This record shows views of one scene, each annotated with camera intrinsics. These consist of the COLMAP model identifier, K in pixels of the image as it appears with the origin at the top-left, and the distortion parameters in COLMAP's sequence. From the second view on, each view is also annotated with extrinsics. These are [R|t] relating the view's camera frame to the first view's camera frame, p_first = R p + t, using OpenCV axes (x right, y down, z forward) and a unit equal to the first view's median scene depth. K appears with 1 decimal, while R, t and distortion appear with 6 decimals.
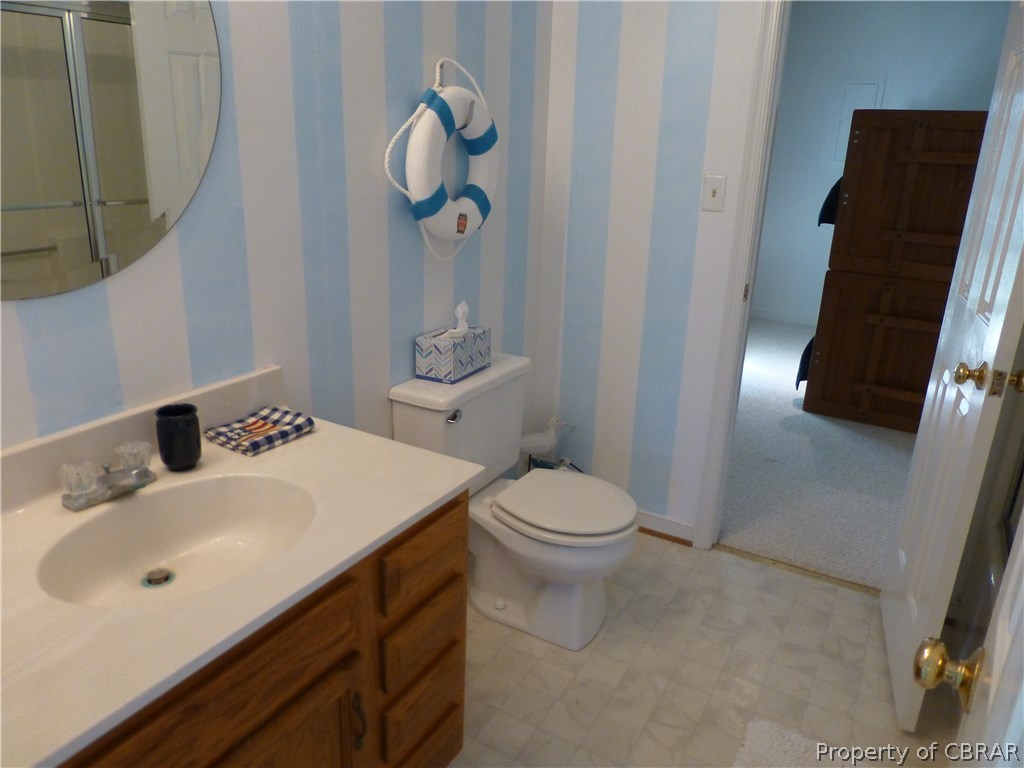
lens RADIAL K [[750.0, 0, 512.0], [0, 750.0, 384.0], [0, 0, 1]] dist [-0.001173, -0.001426]
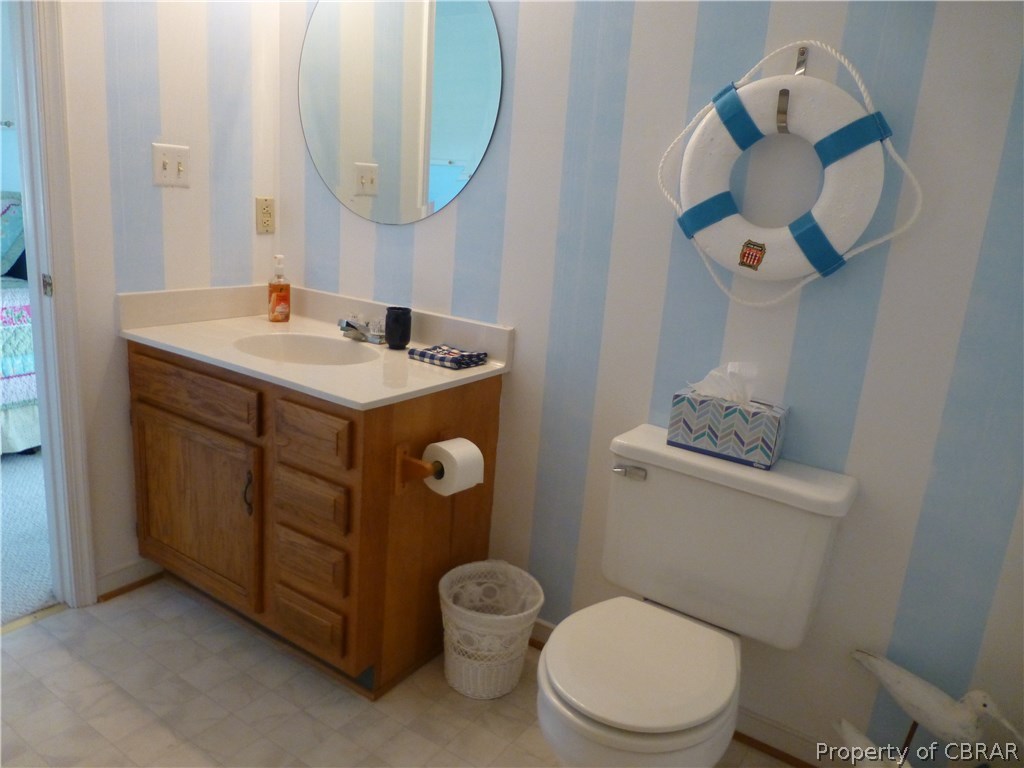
lens RADIAL K [[750.0, 0, 512.0], [0, 750.0, 384.0], [0, 0, 1]] dist [-0.001173, -0.001426]
pose [[-0.060798, 0.201624, -0.977574, 0.793049], [-0.401566, 0.891690, 0.208885, -0.178552], [0.913810, 0.405261, 0.026752, 0.909776]]
